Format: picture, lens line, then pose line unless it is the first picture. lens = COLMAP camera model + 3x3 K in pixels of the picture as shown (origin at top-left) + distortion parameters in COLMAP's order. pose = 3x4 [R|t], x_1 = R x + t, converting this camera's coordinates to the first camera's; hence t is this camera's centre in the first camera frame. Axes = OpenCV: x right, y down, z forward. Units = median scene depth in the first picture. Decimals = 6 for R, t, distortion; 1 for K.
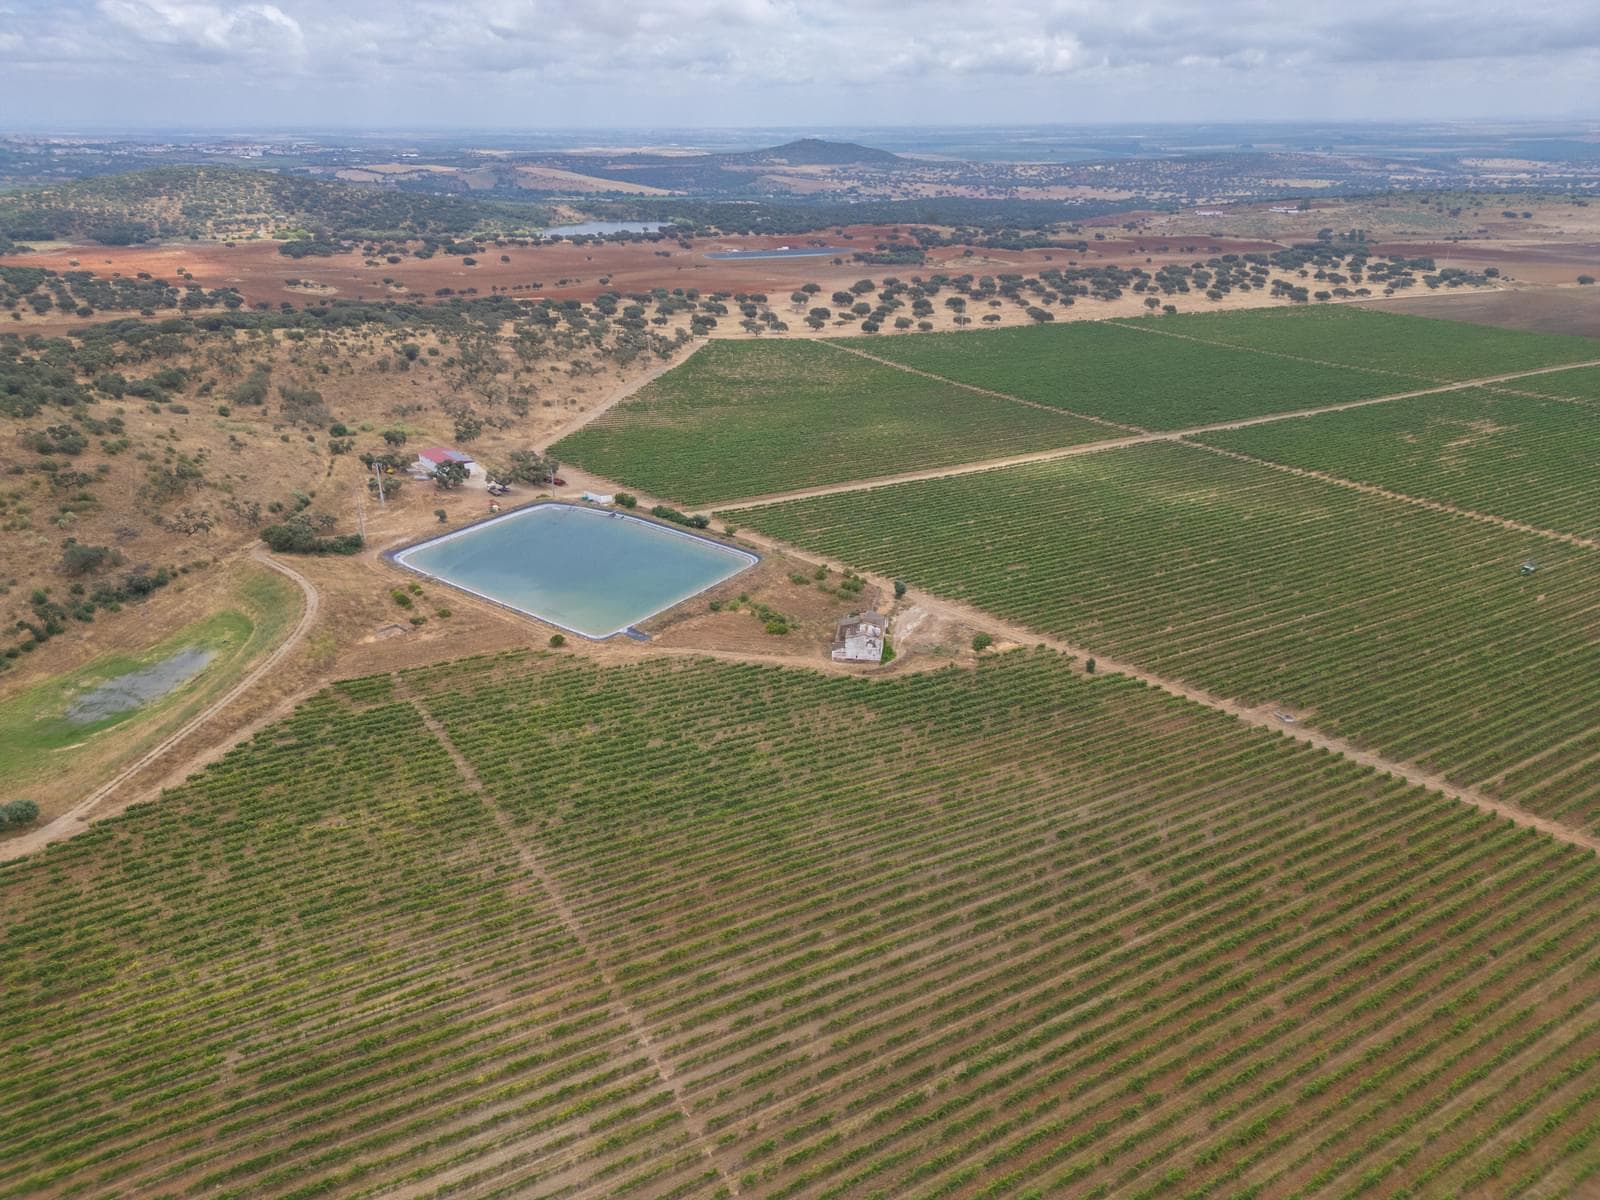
lens RADIAL K [[1113.8, 0, 800.0], [0, 1113.8, 600.0], [0, 0, 1]] dist [0.070765, -0.067874]
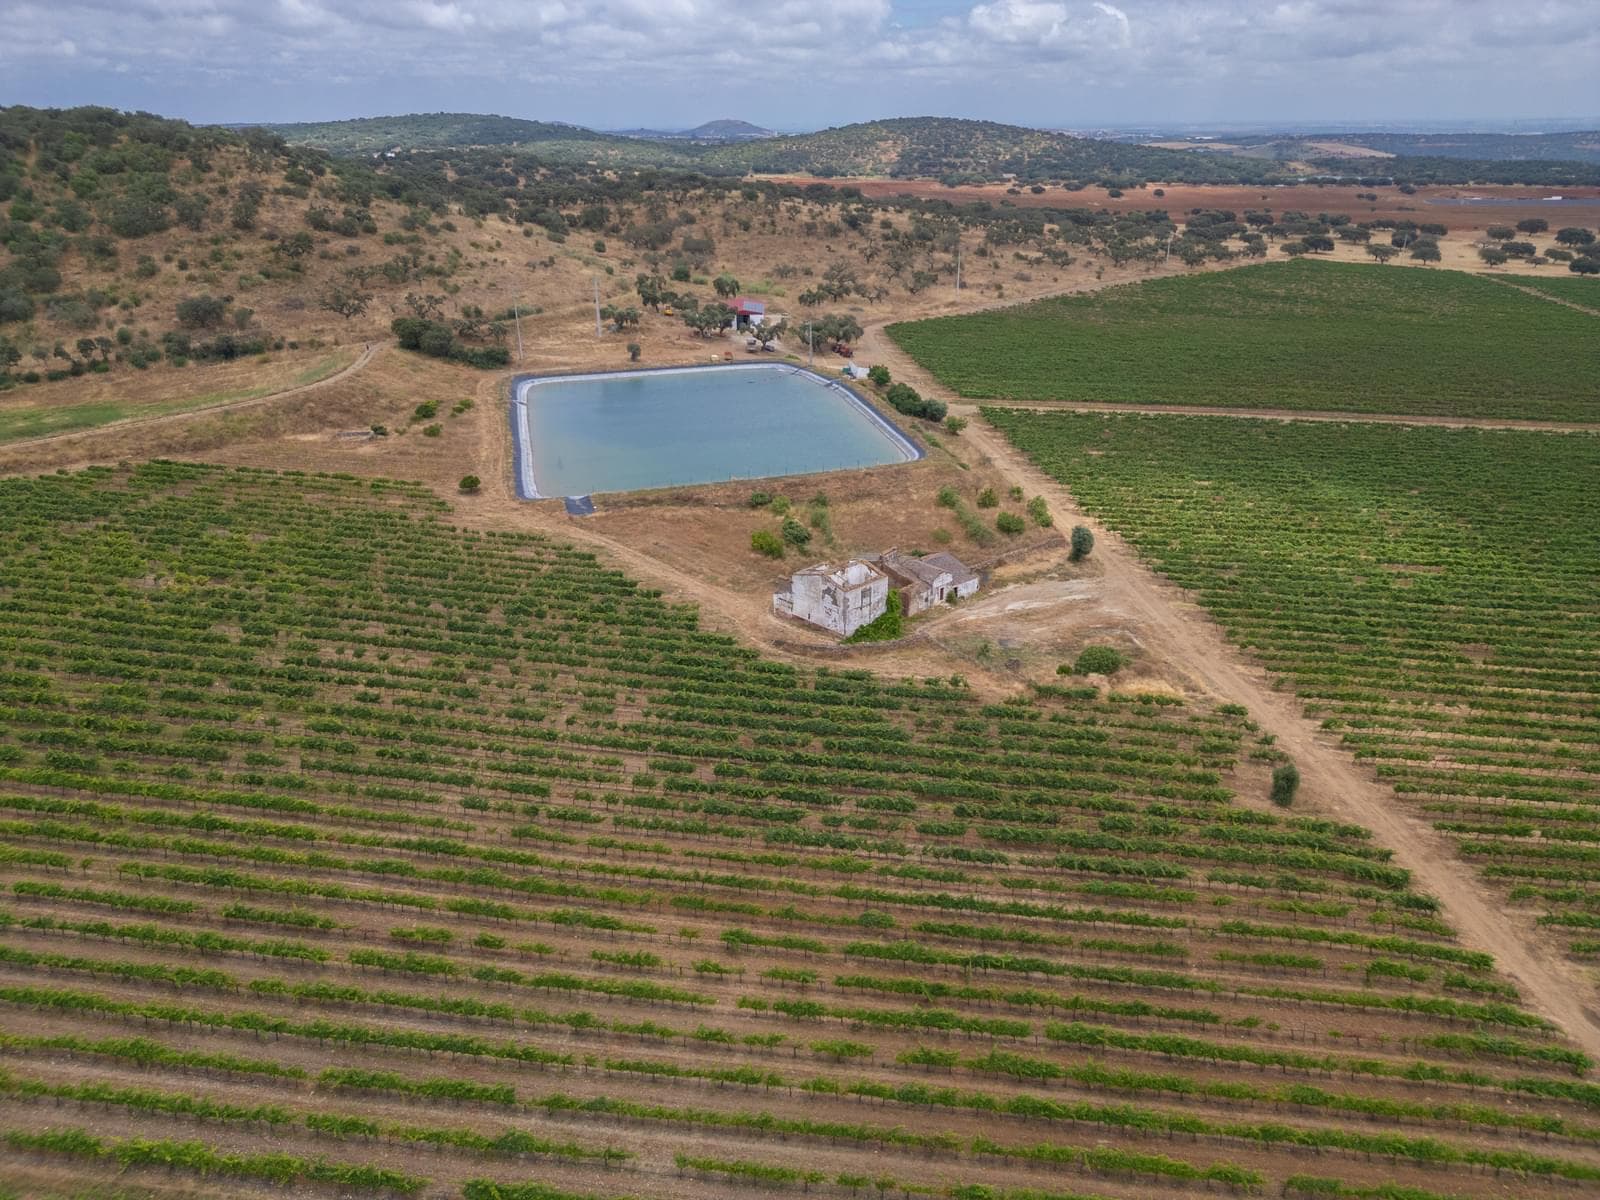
lens RADIAL K [[1113.8, 0, 800.0], [0, 1113.8, 600.0], [0, 0, 1]] dist [0.070765, -0.067874]
pose [[0.795748, 0.235003, -0.558174, 0.270750], [-0.233769, 0.969405, 0.074872, 0.006666], [0.558692, 0.070905, 0.826339, 0.493217]]
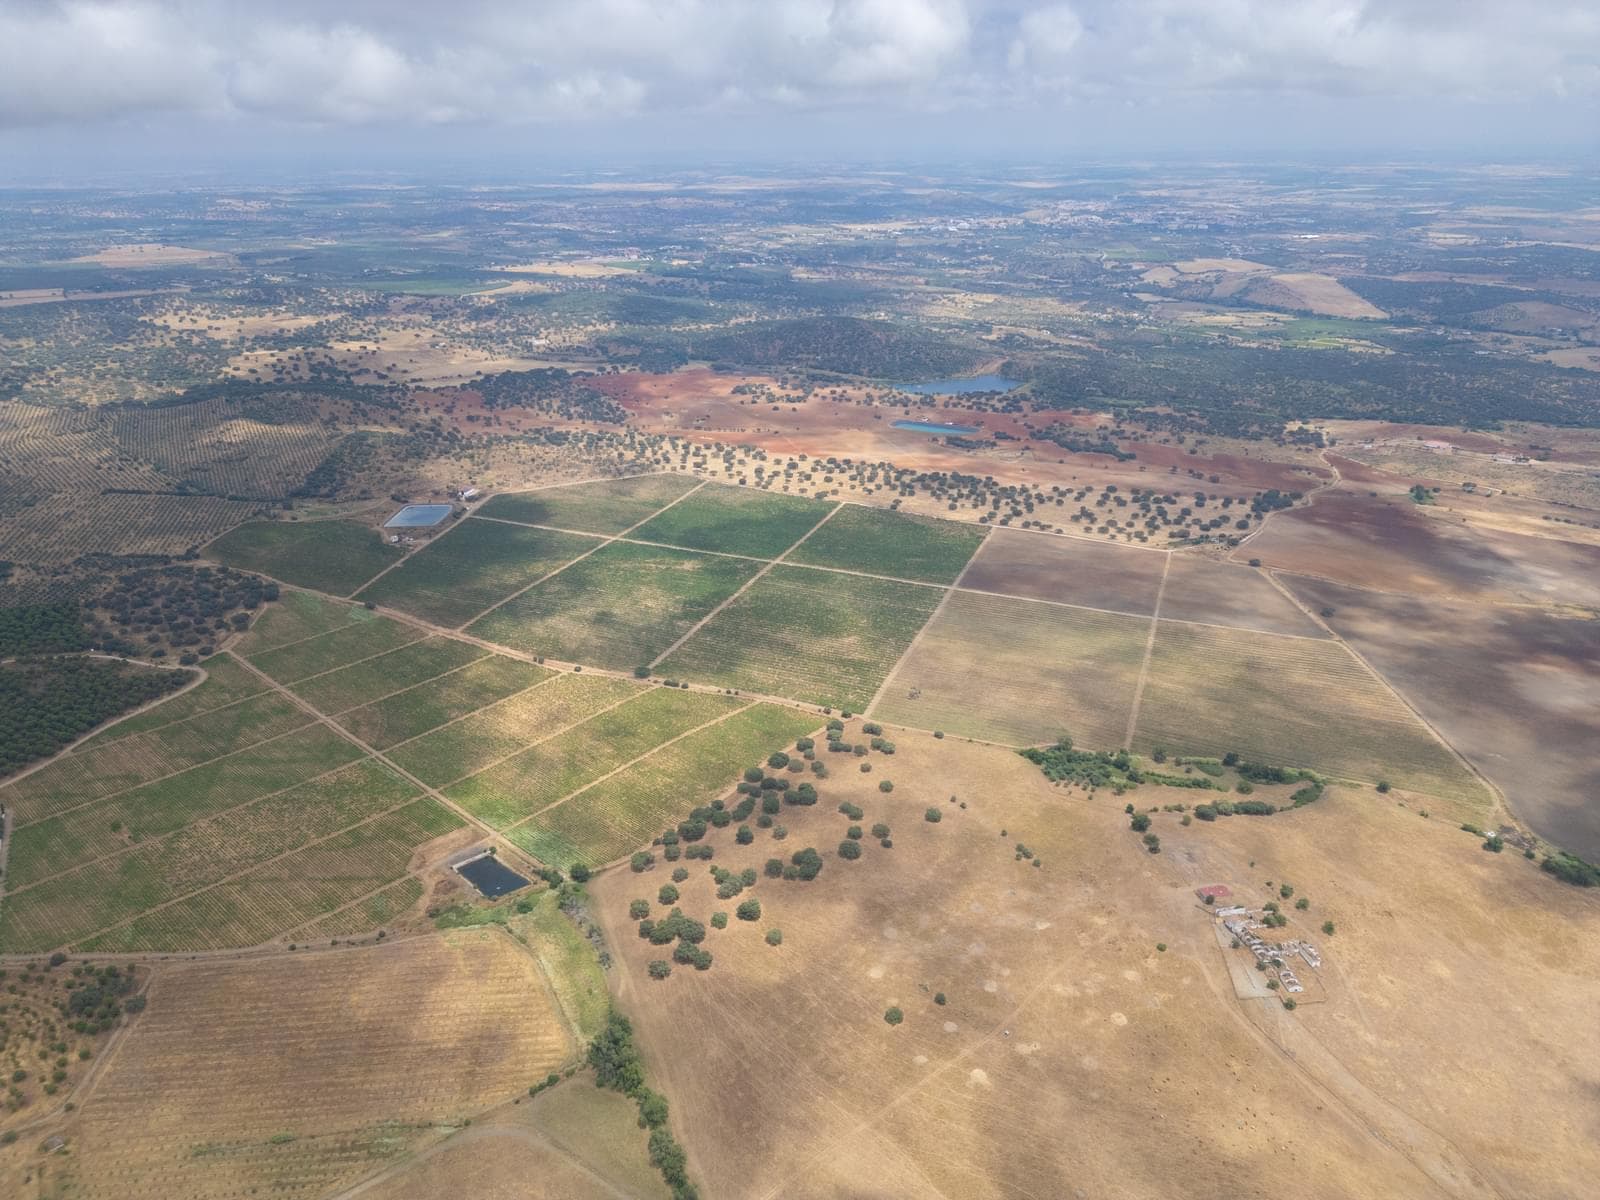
lens RADIAL K [[1113.8, 0, 800.0], [0, 1113.8, 600.0], [0, 0, 1]] dist [0.070765, -0.067874]
pose [[0.609884, 0.297976, -0.734338, 4.496850], [-0.303028, 0.943888, 0.131335, -0.833643], [0.732267, 0.142426, 0.665957, -0.957191]]
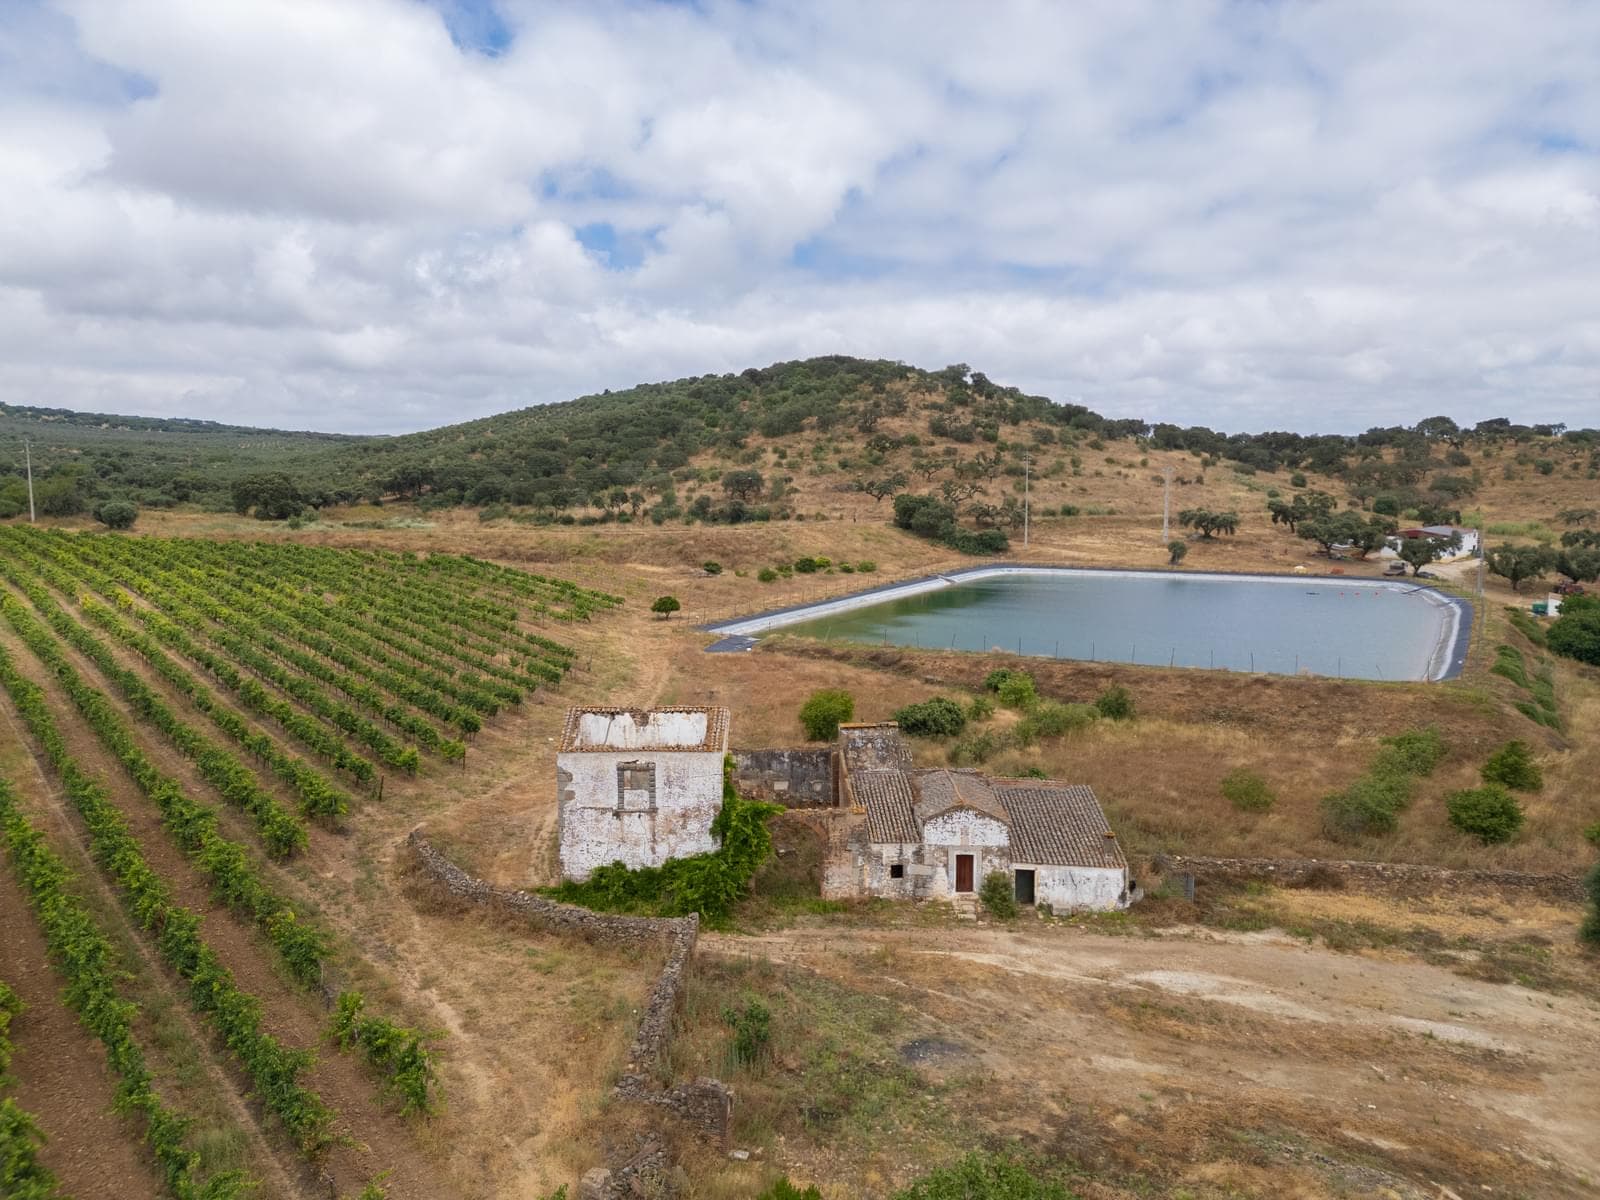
lens RADIAL K [[1113.8, 0, 800.0], [0, 1113.8, 600.0], [0, 0, 1]] dist [0.070765, -0.067874]
pose [[0.163140, 0.118587, -0.979450, 0.208377], [-0.389422, 0.919884, 0.046512, -0.009852], [0.906496, 0.373831, 0.196251, 0.845441]]
